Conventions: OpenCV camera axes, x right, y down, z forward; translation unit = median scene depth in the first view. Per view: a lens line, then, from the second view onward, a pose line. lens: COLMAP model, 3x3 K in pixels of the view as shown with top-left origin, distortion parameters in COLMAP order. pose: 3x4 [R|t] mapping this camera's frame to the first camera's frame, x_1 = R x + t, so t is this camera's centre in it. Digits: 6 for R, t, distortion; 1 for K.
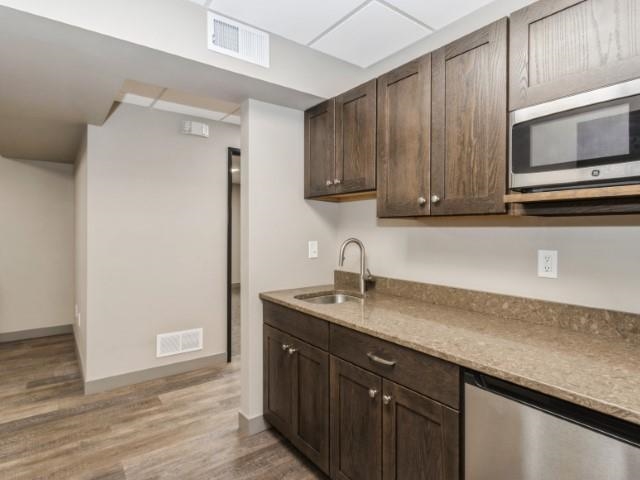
lens RADIAL K [[349.6, 0, 319.8], [0, 349.6, 229.9], [0, 0, 1]] dist [-0.001476, -0.000146]
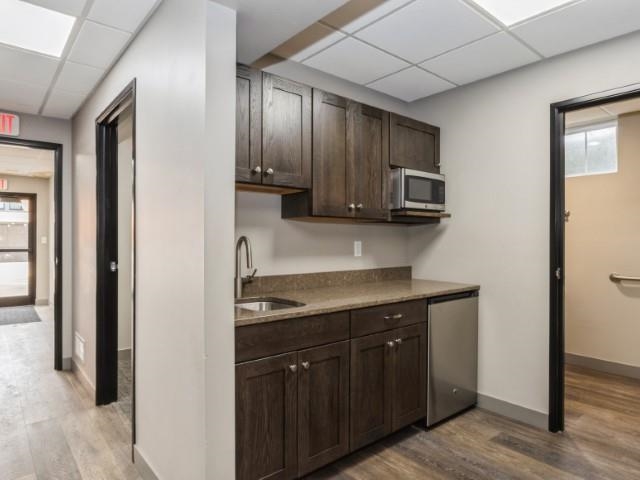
lens RADIAL K [[397.3, 0, 320.0], [0, 397.3, 240.0], [0, 0, 1]] dist [-0.000008, -0.000037]
pose [[-0.062346, -0.000720, 0.998054, -1.322056], [-0.000733, 1.000000, 0.000676, 0.049239], [-0.998054, -0.000690, -0.062347, 1.293609]]
